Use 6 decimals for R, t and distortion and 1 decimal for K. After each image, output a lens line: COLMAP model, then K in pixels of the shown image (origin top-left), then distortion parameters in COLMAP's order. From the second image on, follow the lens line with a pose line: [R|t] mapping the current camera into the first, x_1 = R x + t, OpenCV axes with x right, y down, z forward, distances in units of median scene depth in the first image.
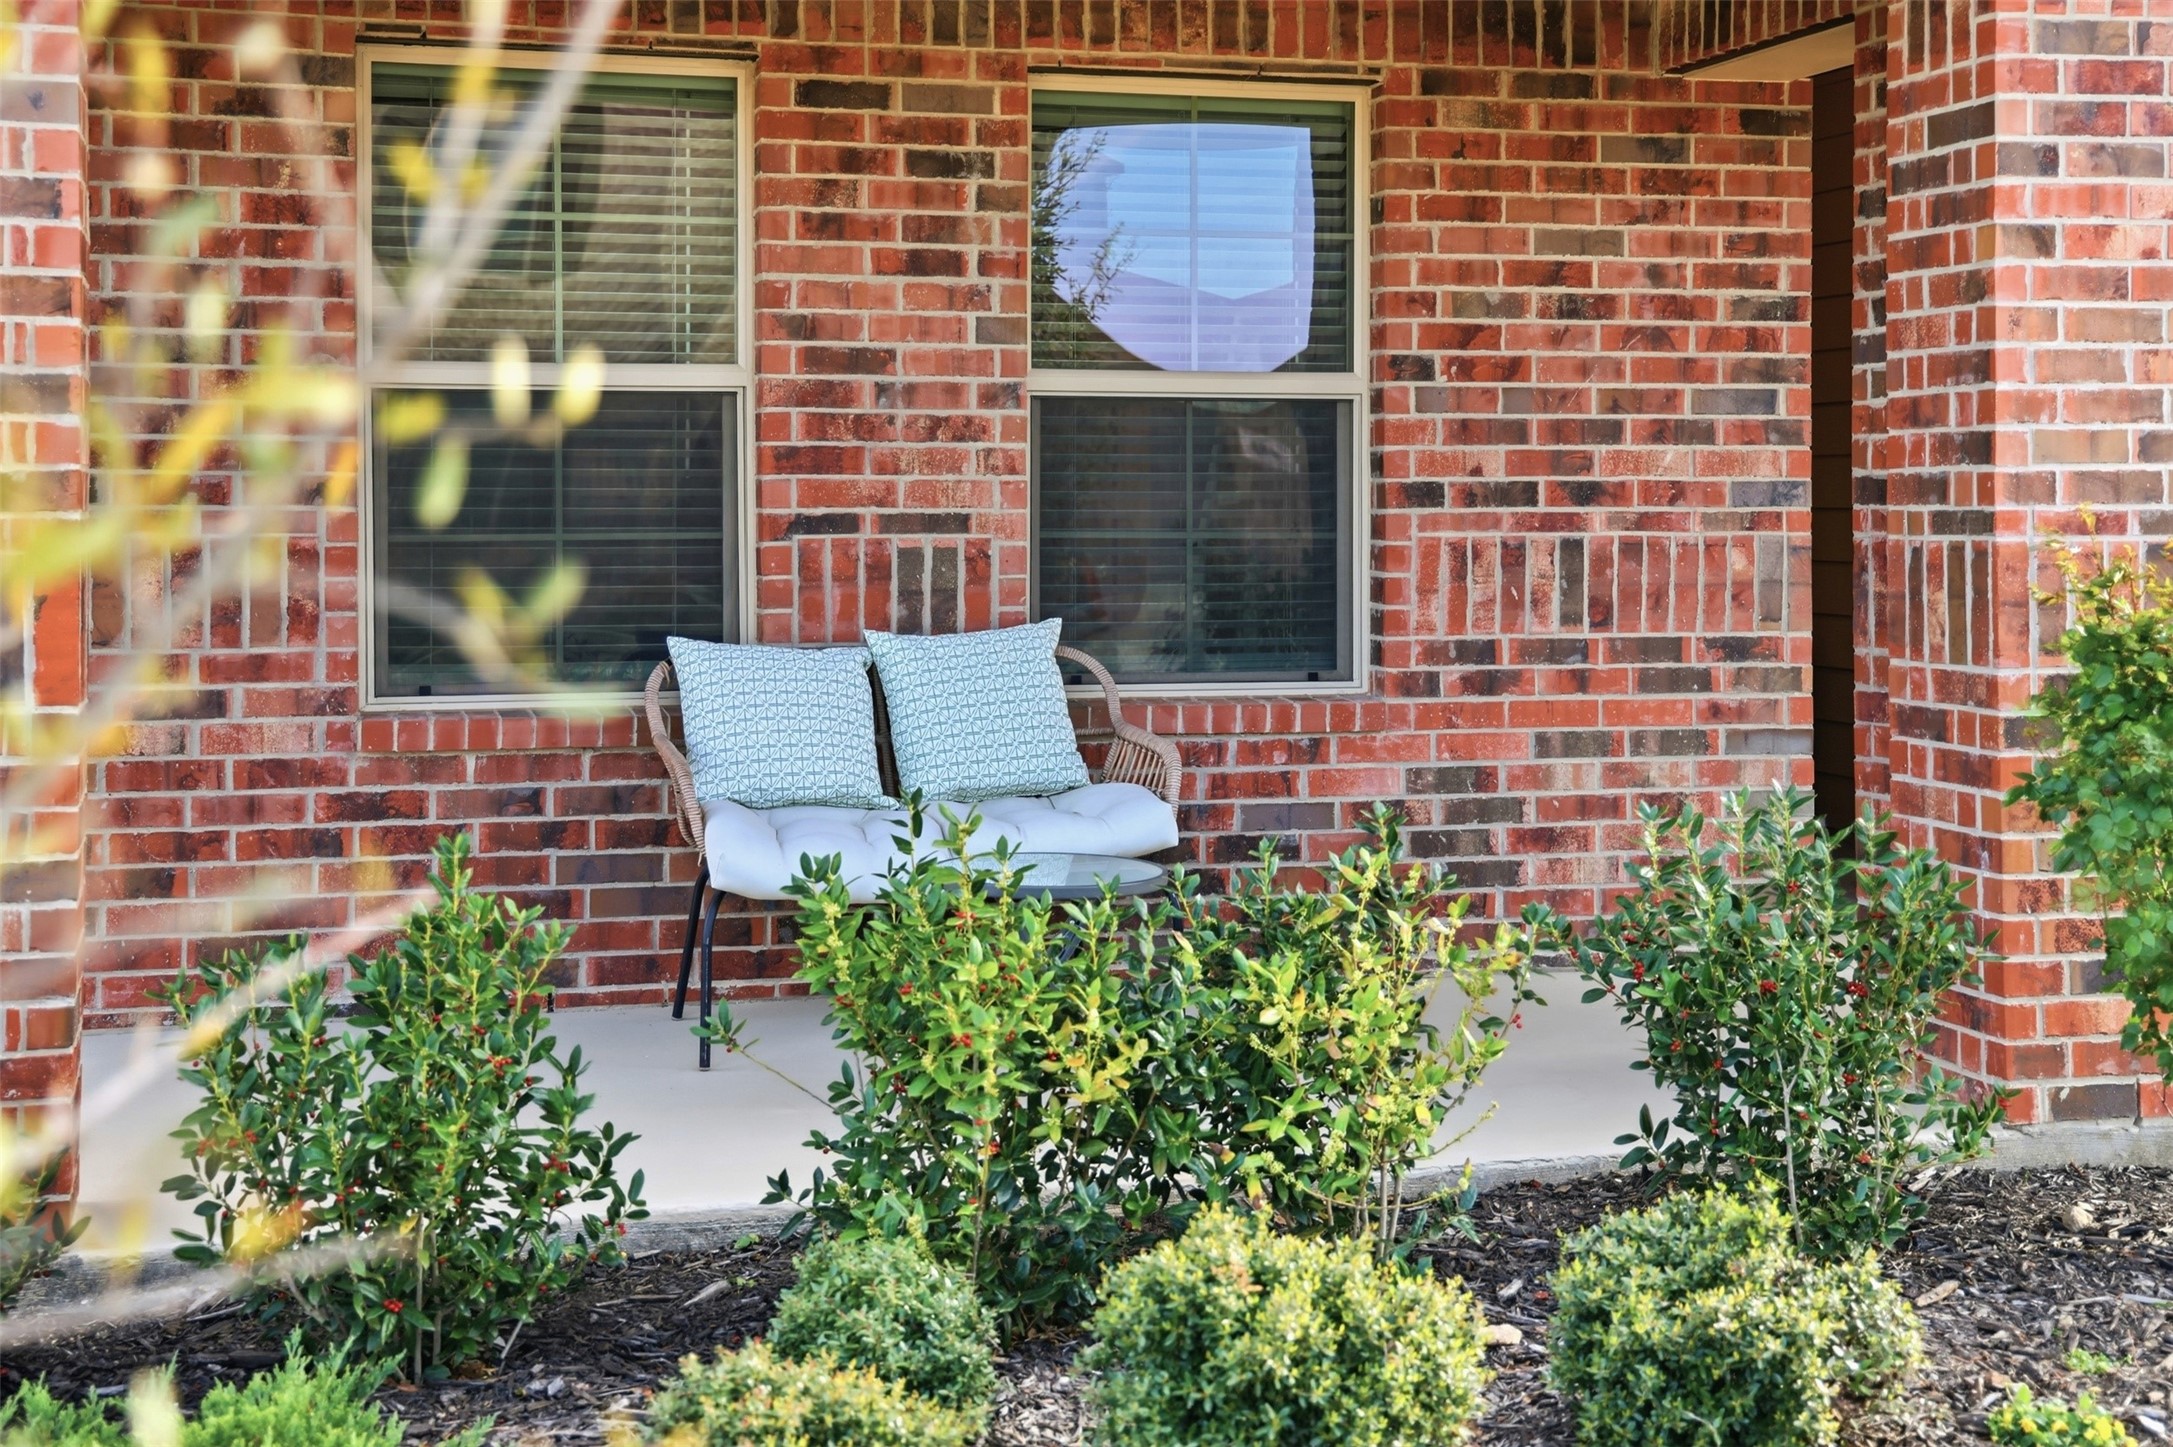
lens RADIAL K [[3090.5, 0, 1039.5], [0, 3090.5, 492.6], [0, 0, 1]] dist [0.067851, 0.223392]
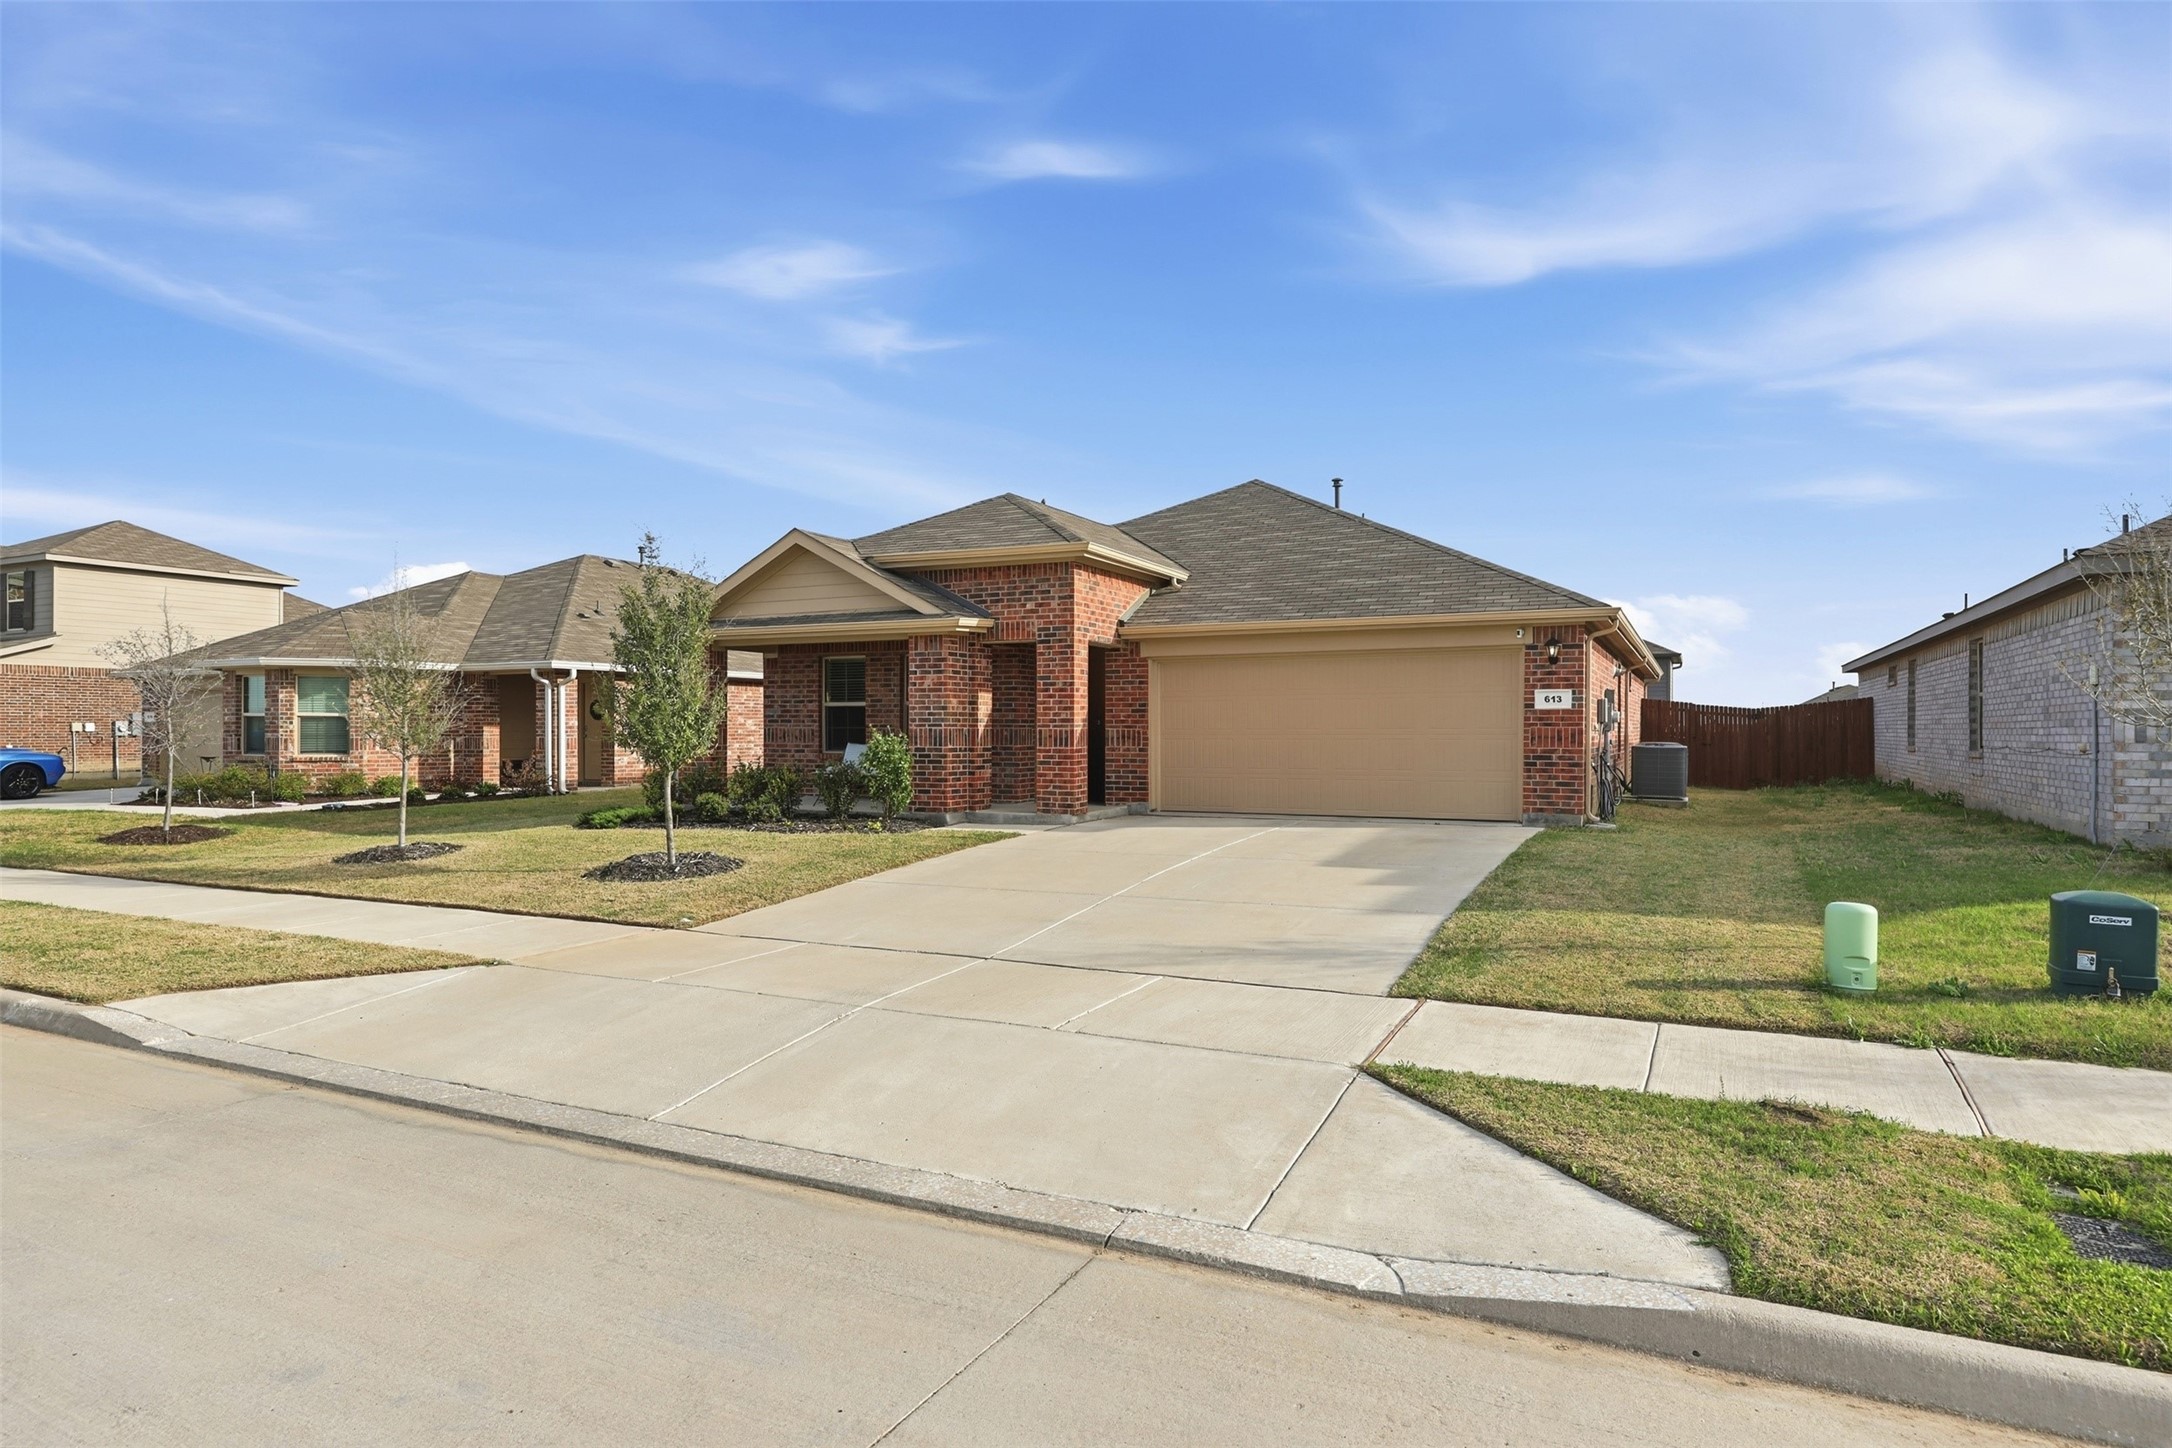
lens RADIAL K [[1238.0, 0, 1083.6], [0, 1238.0, 719.6], [0, 0, 1]] dist [0.000452, 0.000461]
pose [[0.751165, -0.001932, -0.660112, 1.963508], [0.000451, 0.999997, -0.002413, 0.003286], [0.660114, 0.001514, 0.751163, -0.657043]]
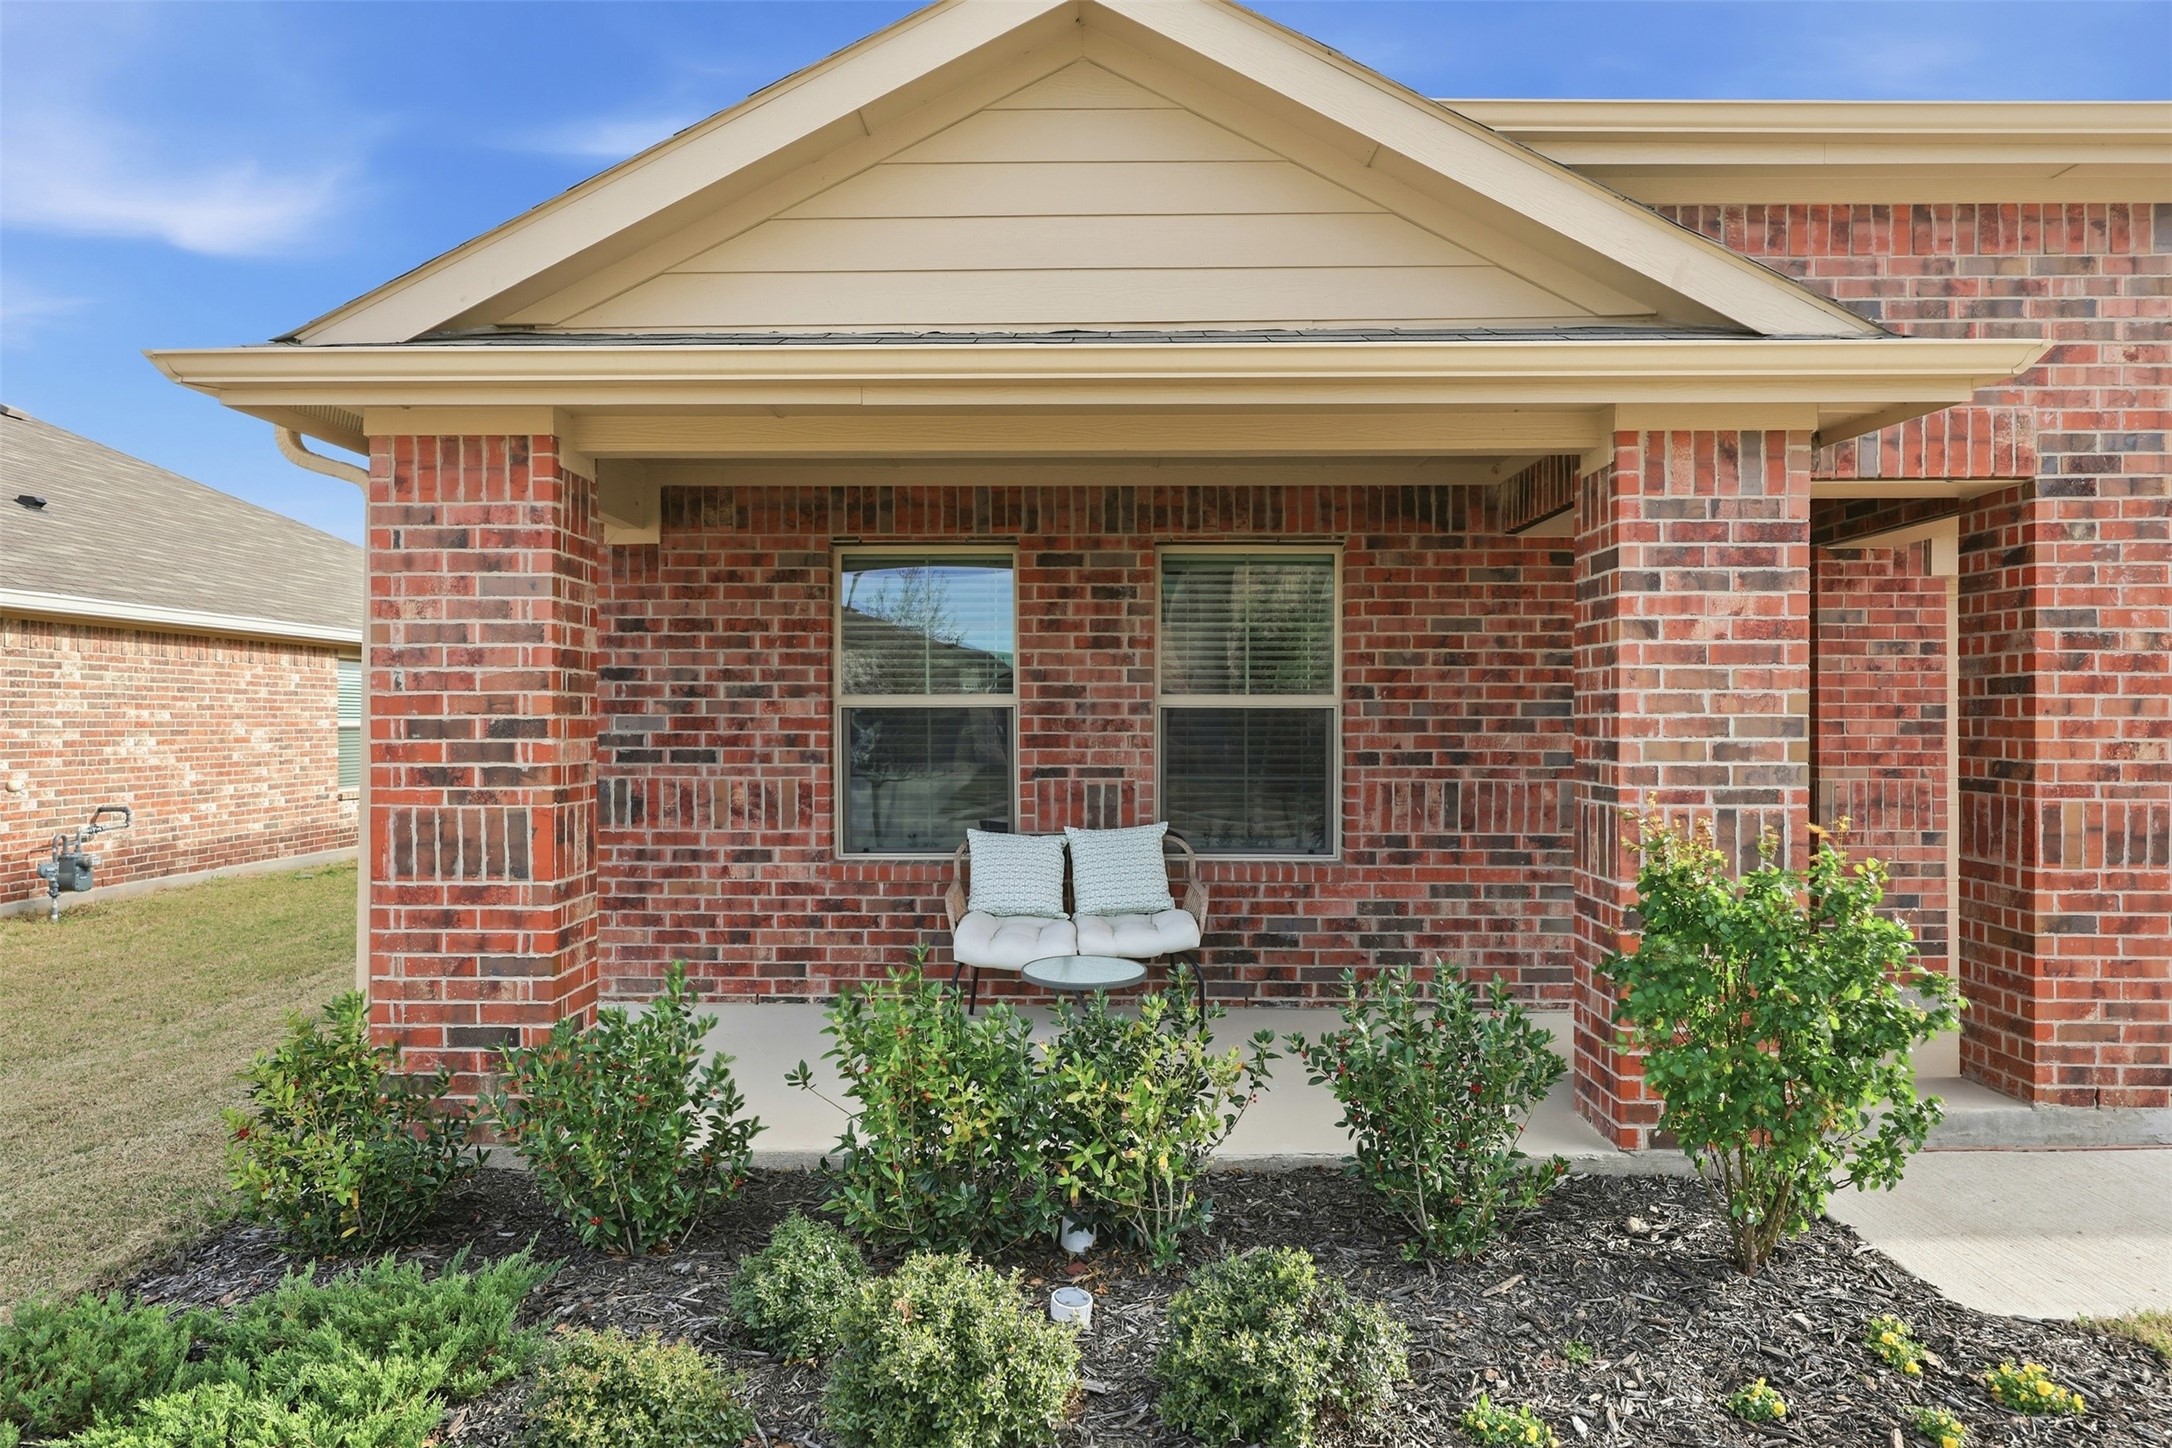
lens RADIAL K [[1255.1, 0, 1084.0], [0, 1255.1, 720.9], [0, 0, 1]] dist [0.000040, 0.000998]
pose [[0.962738, 0.002898, -0.270422, 0.172033], [-0.001206, 0.999979, 0.006422, -0.028778], [0.270434, -0.005857, 0.962721, 0.215031]]
